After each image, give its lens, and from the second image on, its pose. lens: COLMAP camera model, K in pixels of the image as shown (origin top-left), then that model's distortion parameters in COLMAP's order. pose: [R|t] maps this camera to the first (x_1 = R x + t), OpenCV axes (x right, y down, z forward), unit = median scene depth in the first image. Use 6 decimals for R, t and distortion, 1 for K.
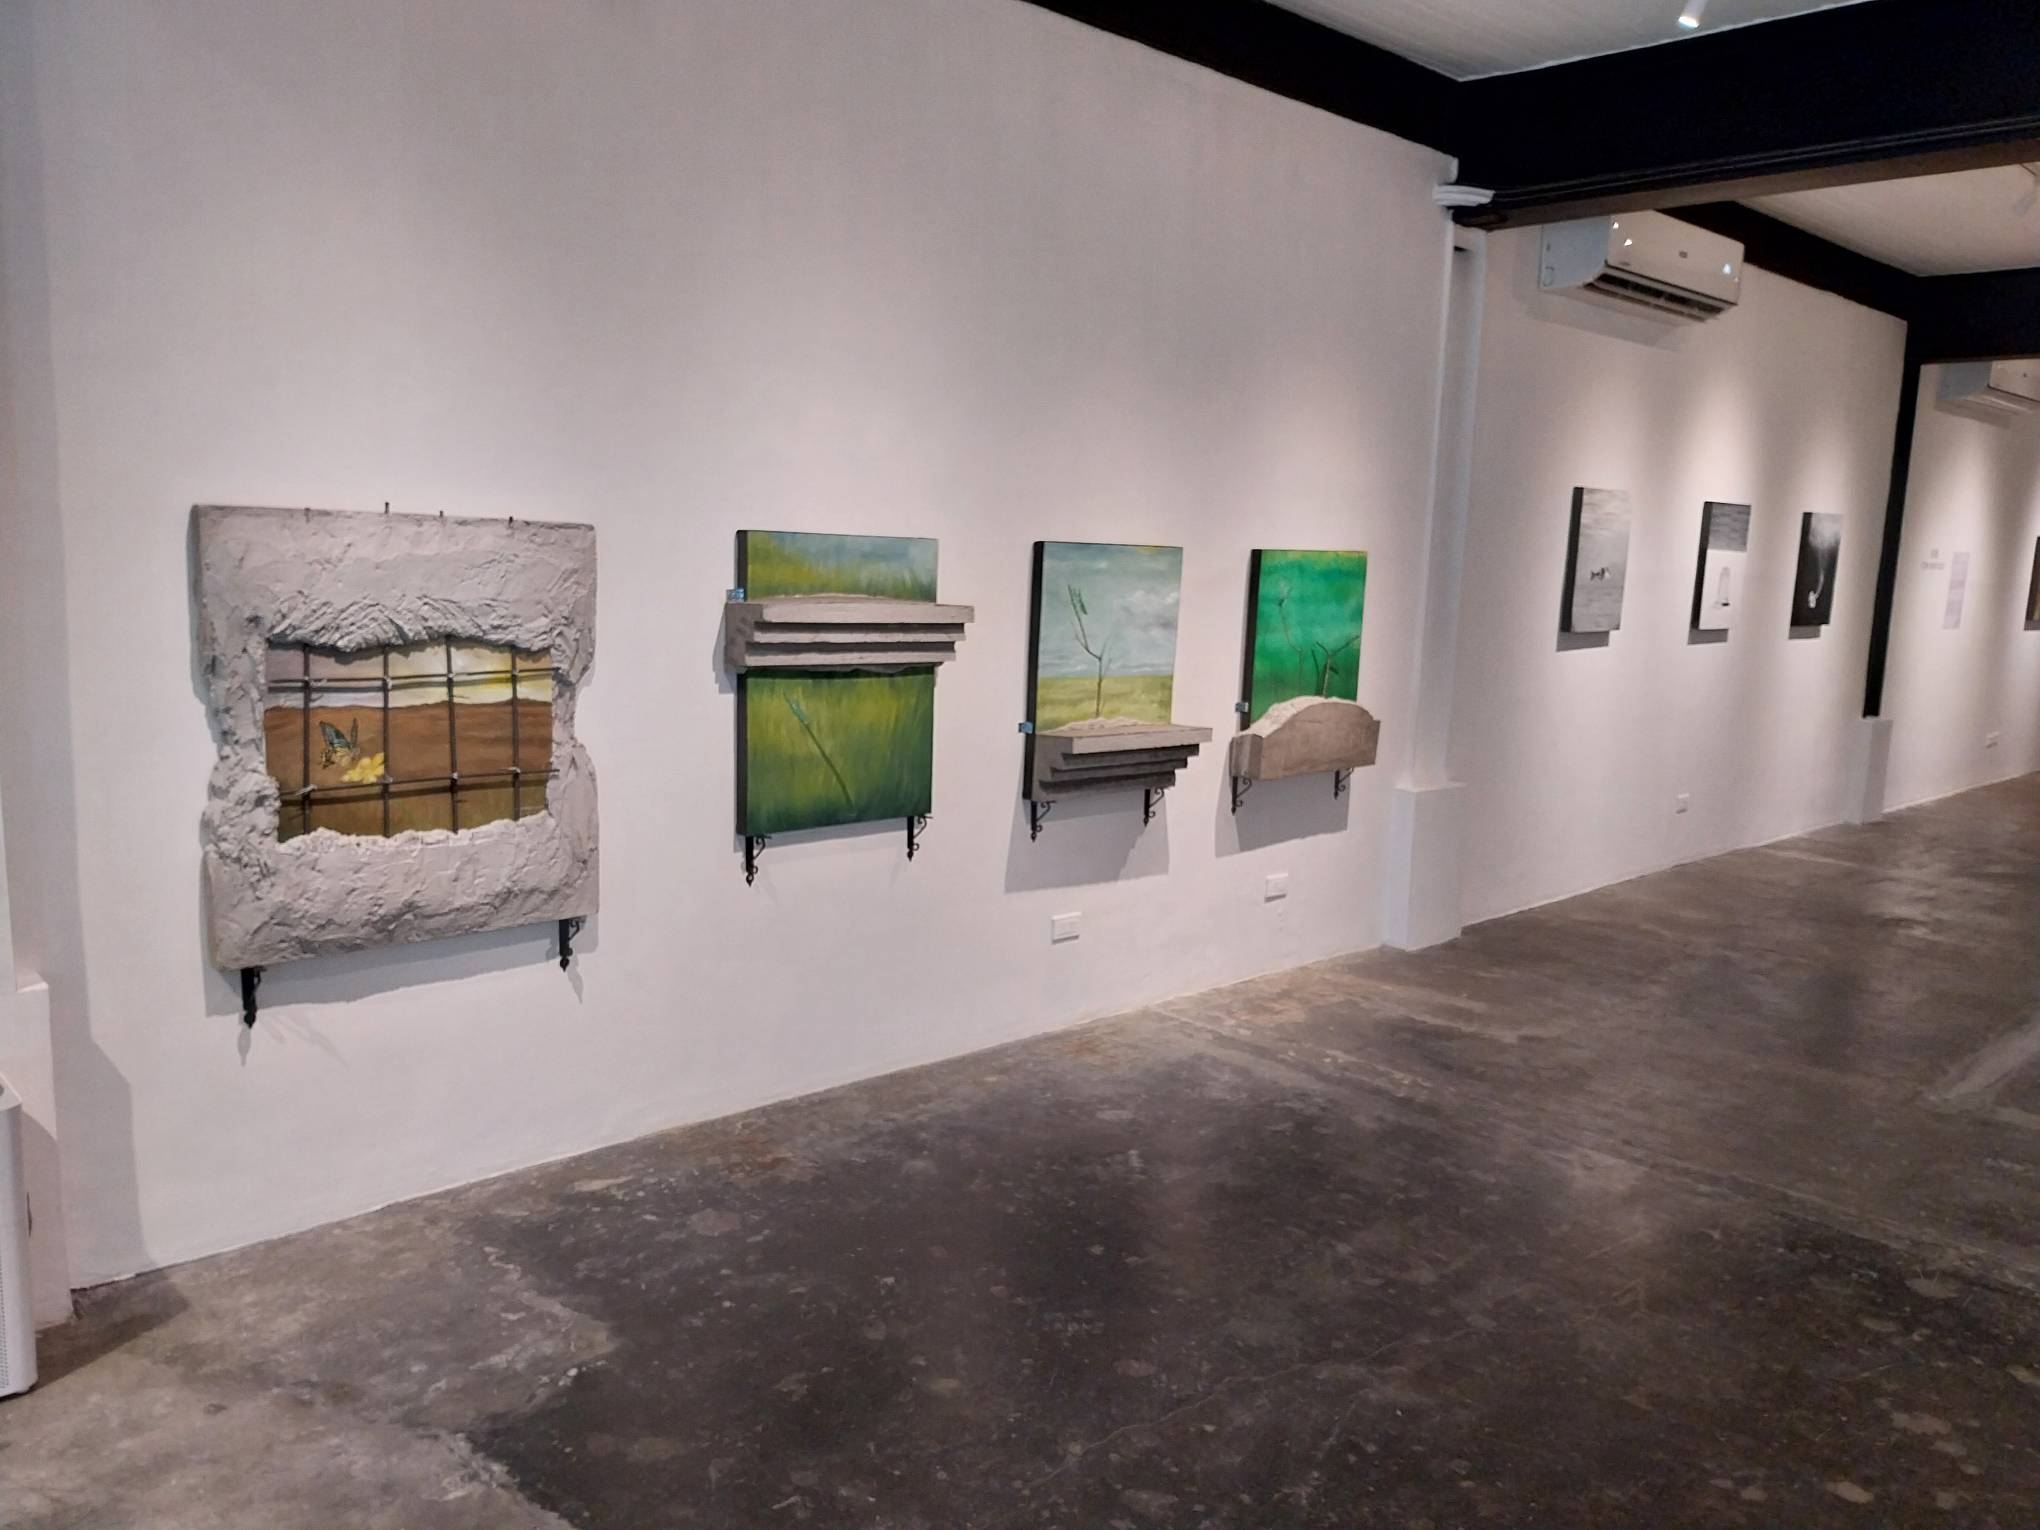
lens RADIAL K [[1542.4, 0, 1020.0], [0, 1542.4, 765.0], [0, 0, 1]] dist [0.065236, -0.001551]
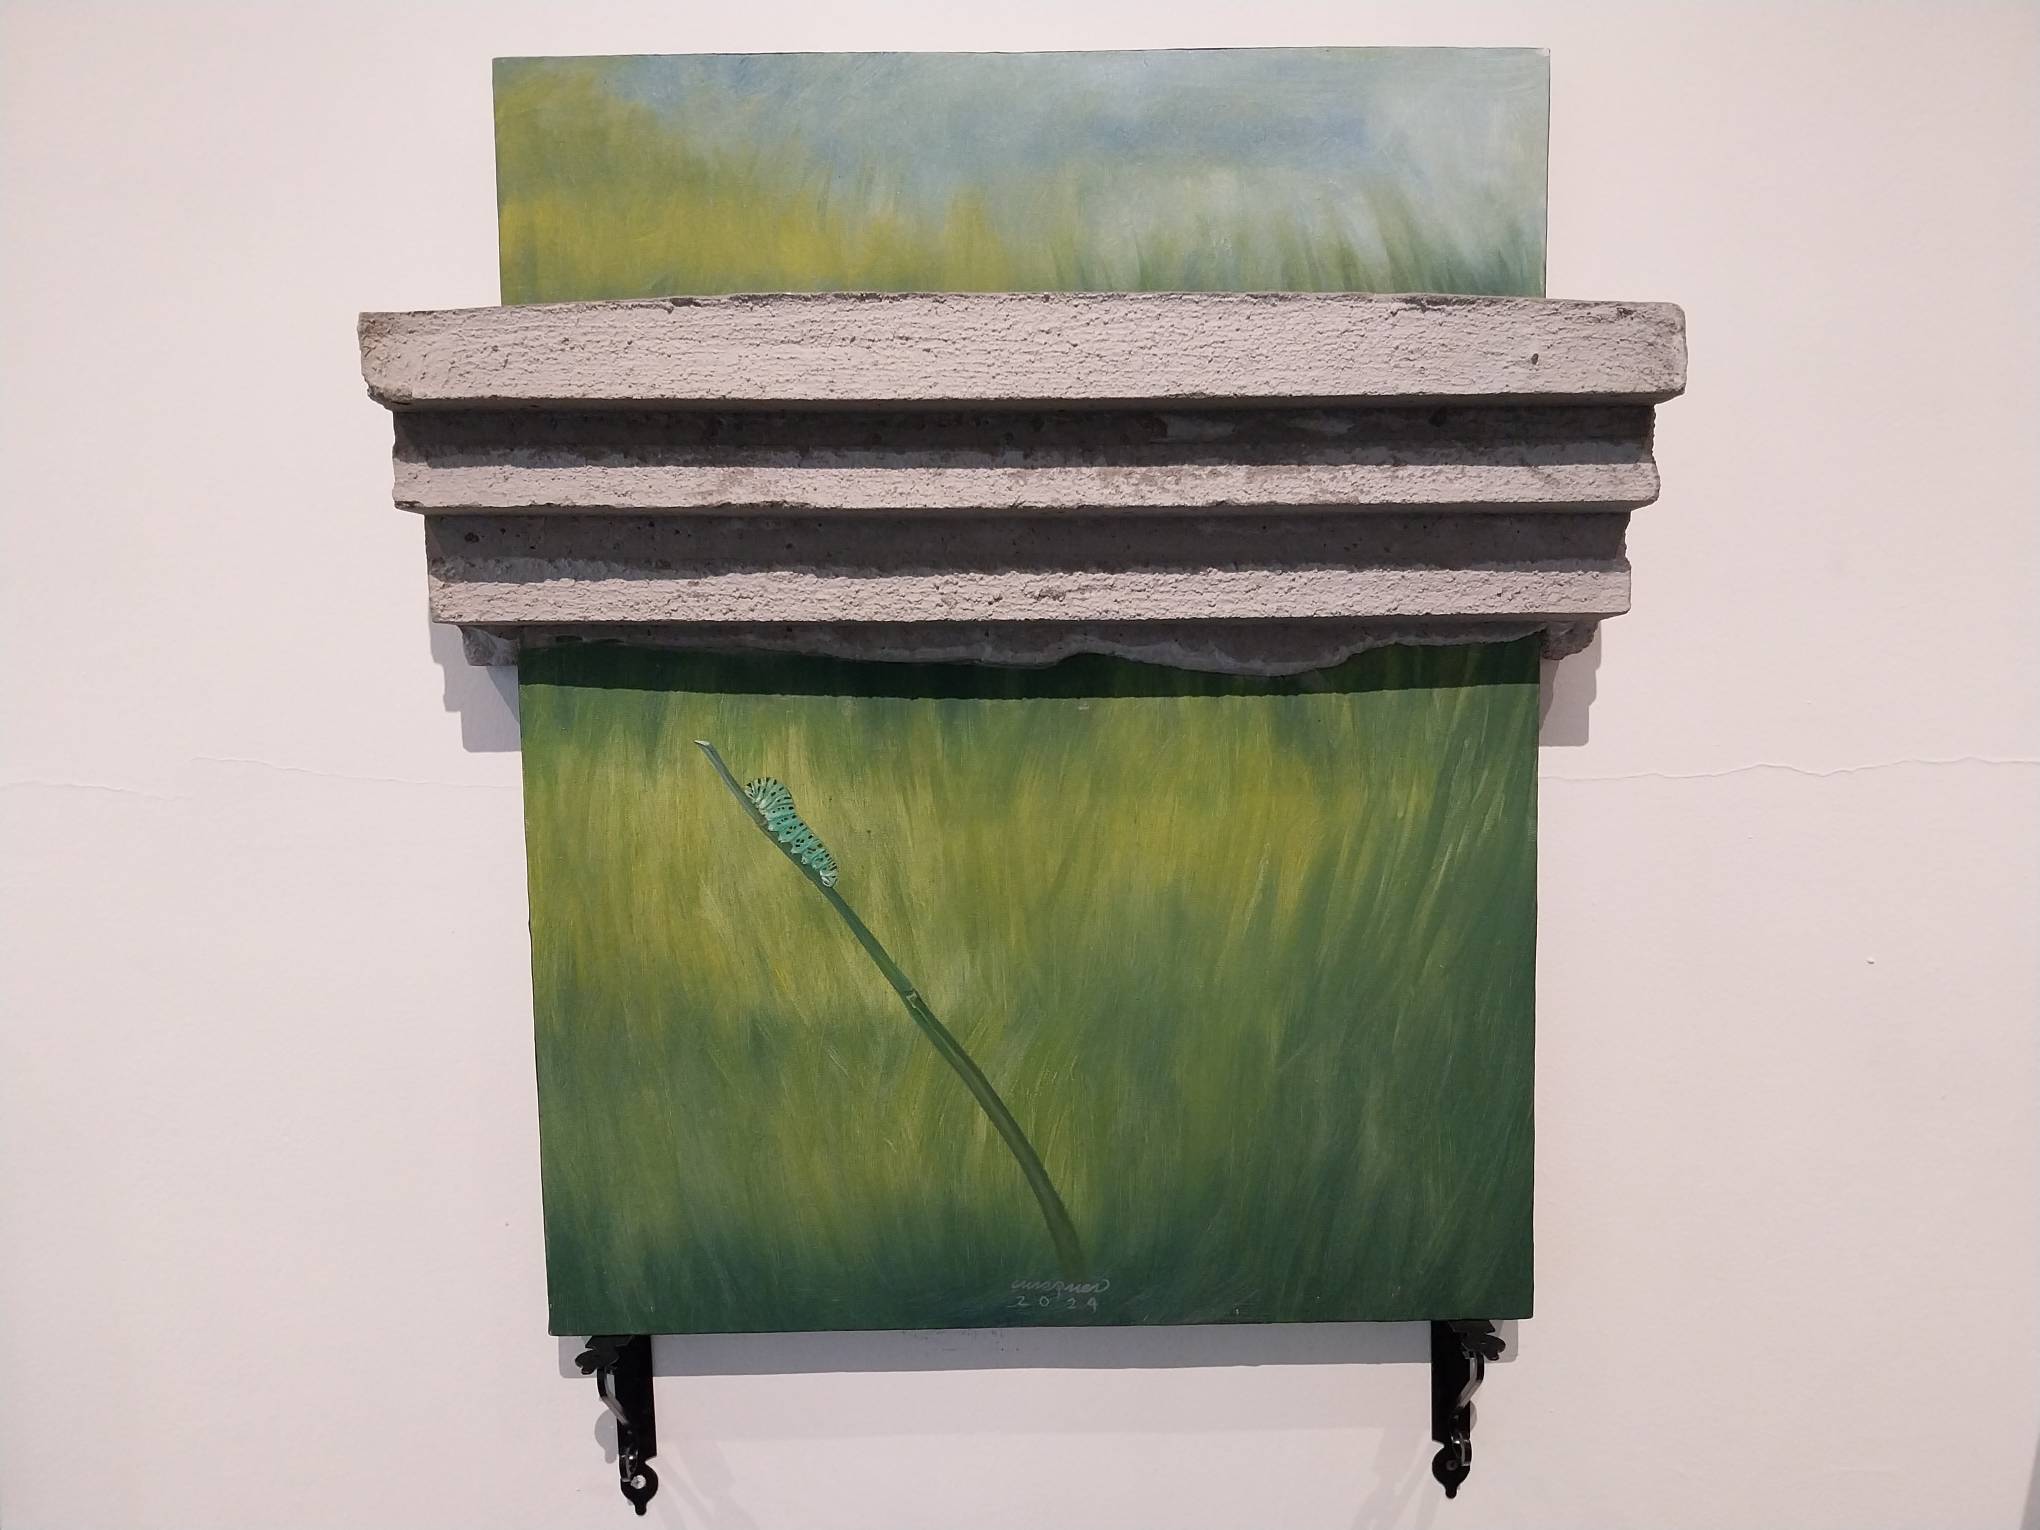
lens RADIAL K [[1542.4, 0, 1020.0], [0, 1542.4, 765.0], [0, 0, 1]] dist [0.065236, -0.001551]
pose [[0.732853, 0.012243, -0.680276, 0.039666], [-0.054793, 0.997653, -0.041072, -0.033390], [0.678177, 0.067374, 0.731804, 0.769453]]
